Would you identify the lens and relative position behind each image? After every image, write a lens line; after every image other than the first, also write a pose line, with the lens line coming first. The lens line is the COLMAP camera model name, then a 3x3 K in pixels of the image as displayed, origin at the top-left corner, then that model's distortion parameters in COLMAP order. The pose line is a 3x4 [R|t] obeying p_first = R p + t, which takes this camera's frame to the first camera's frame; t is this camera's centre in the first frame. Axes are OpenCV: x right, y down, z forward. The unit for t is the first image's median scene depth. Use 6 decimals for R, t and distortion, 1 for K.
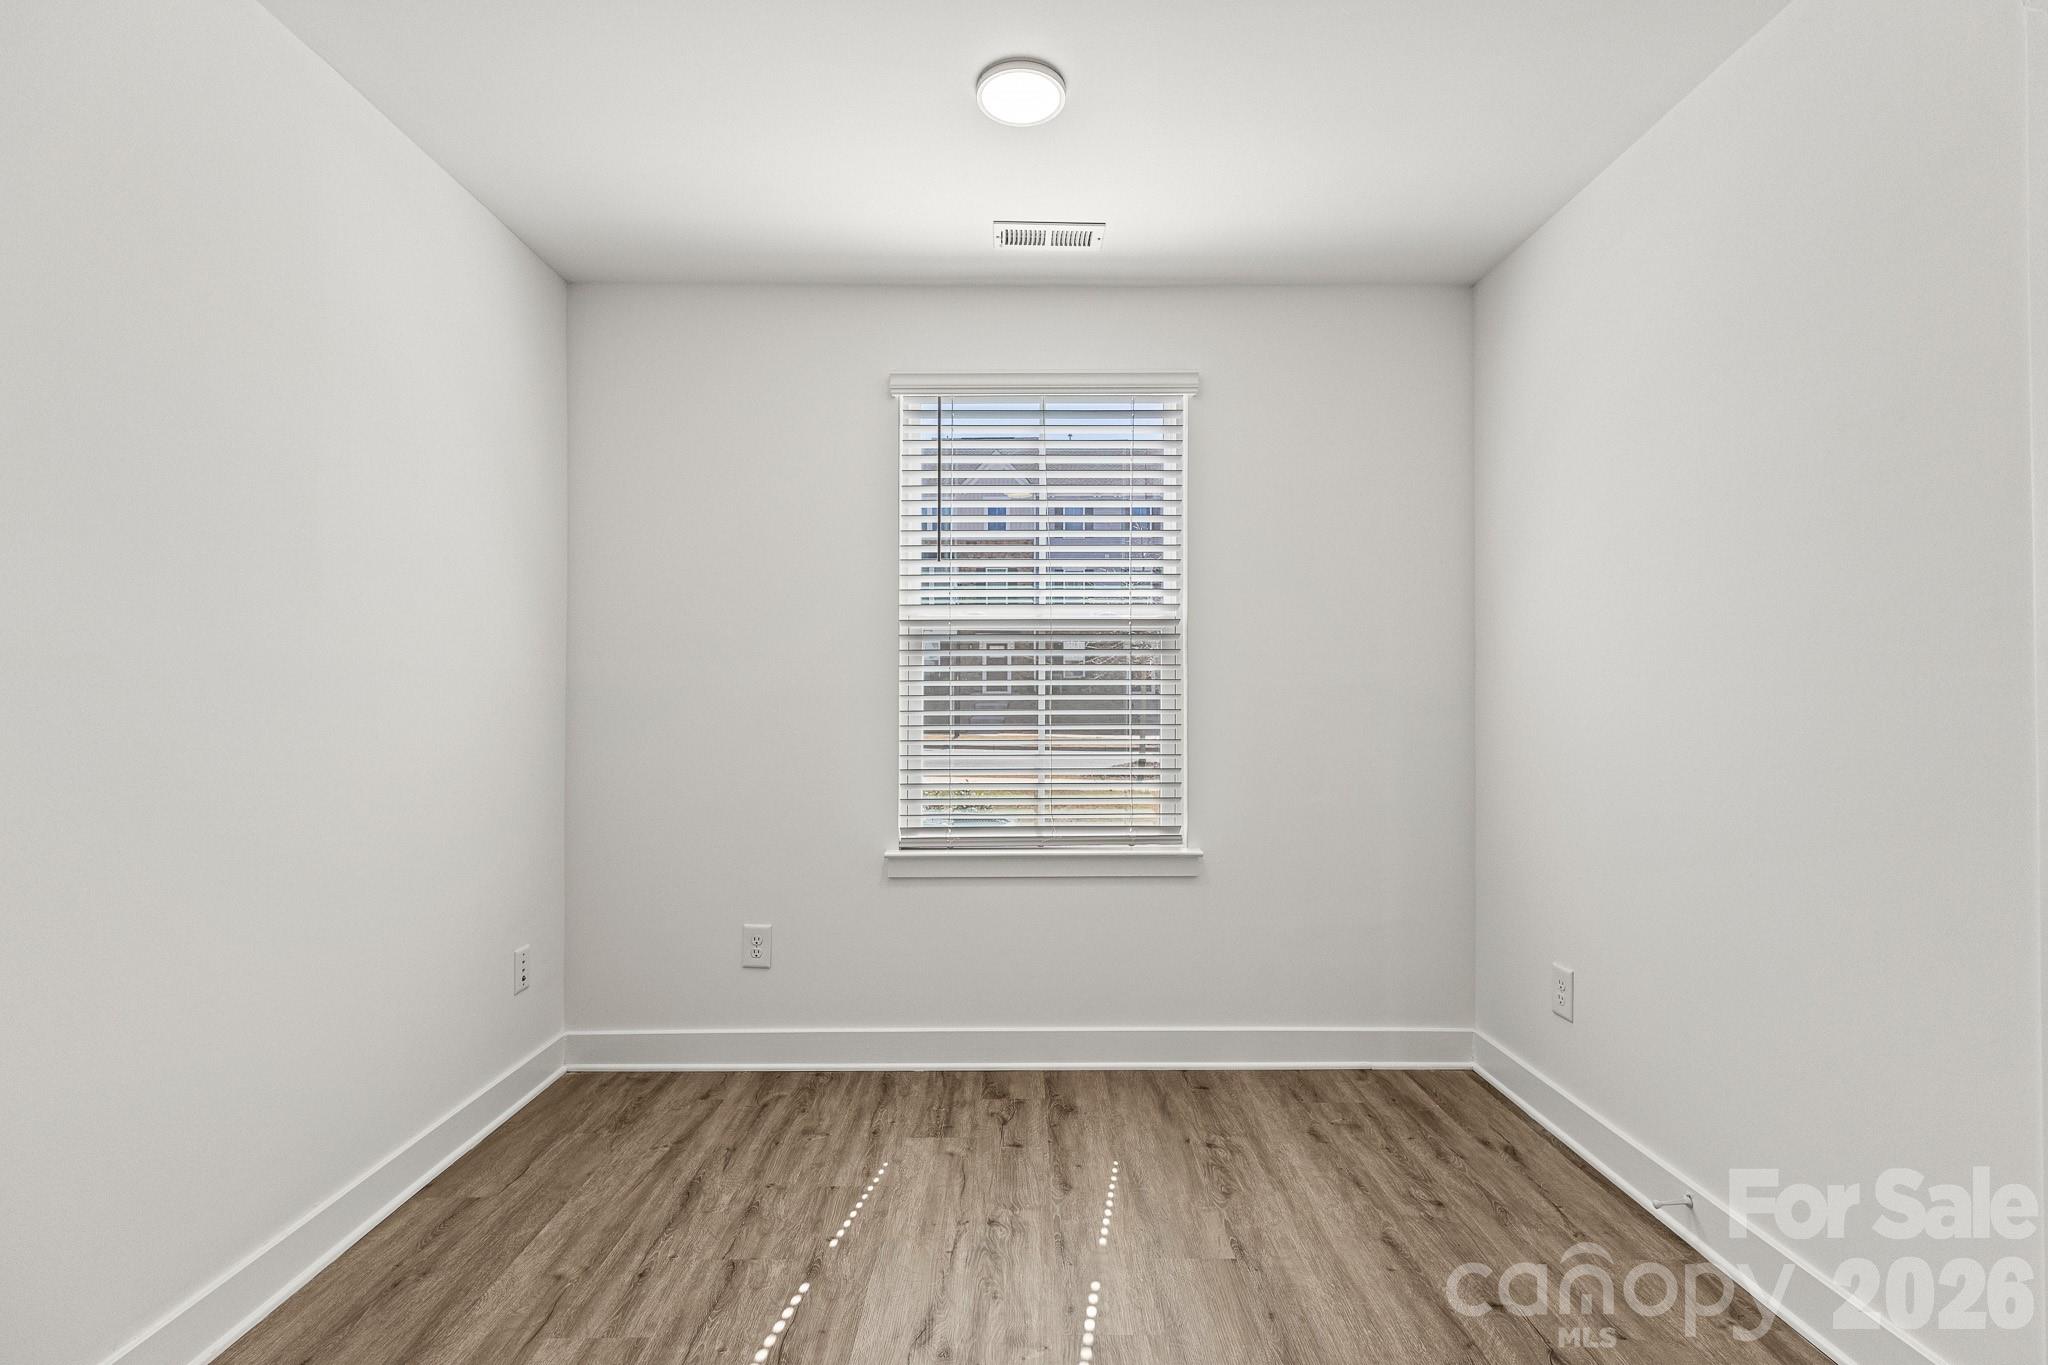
lens RADIAL K [[952.8, 0, 1024.0], [0, 952.8, 682.5], [0, 0, 1]] dist [0.011319, 0.000160]
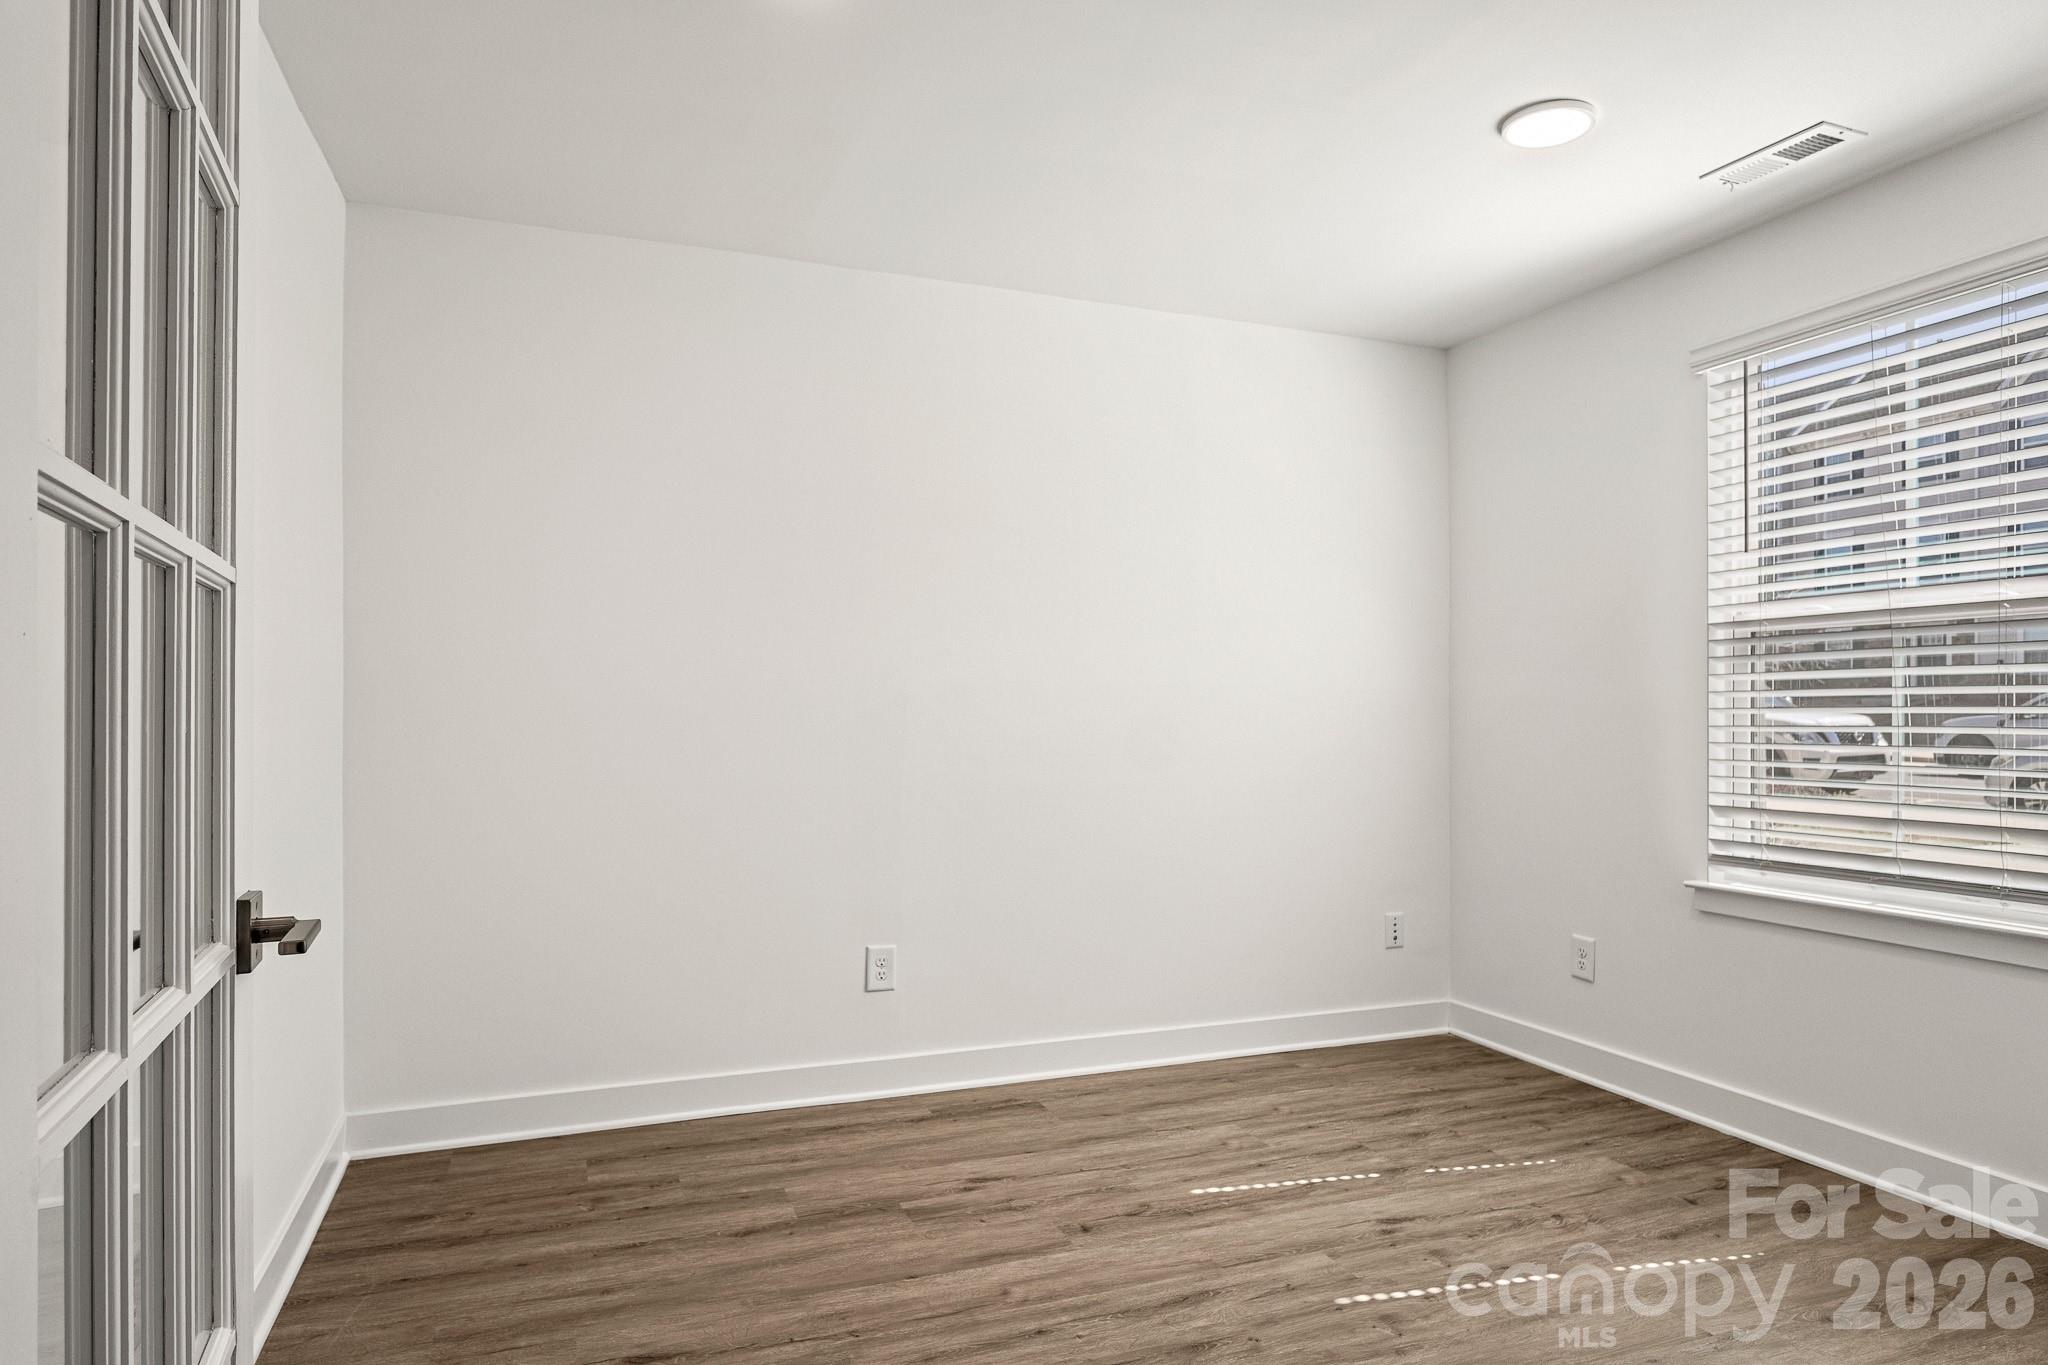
lens RADIAL K [[1256.8, 0, 1017.7], [0, 1256.8, 704.8], [0, 0, 1]] dist [-0.004561, -0.001890]
pose [[0.339080, -0.004288, -0.940748, 0.809375], [0.015292, 0.999883, 0.000955, -0.000895], [0.940633, -0.014710, 0.339106, -0.003993]]
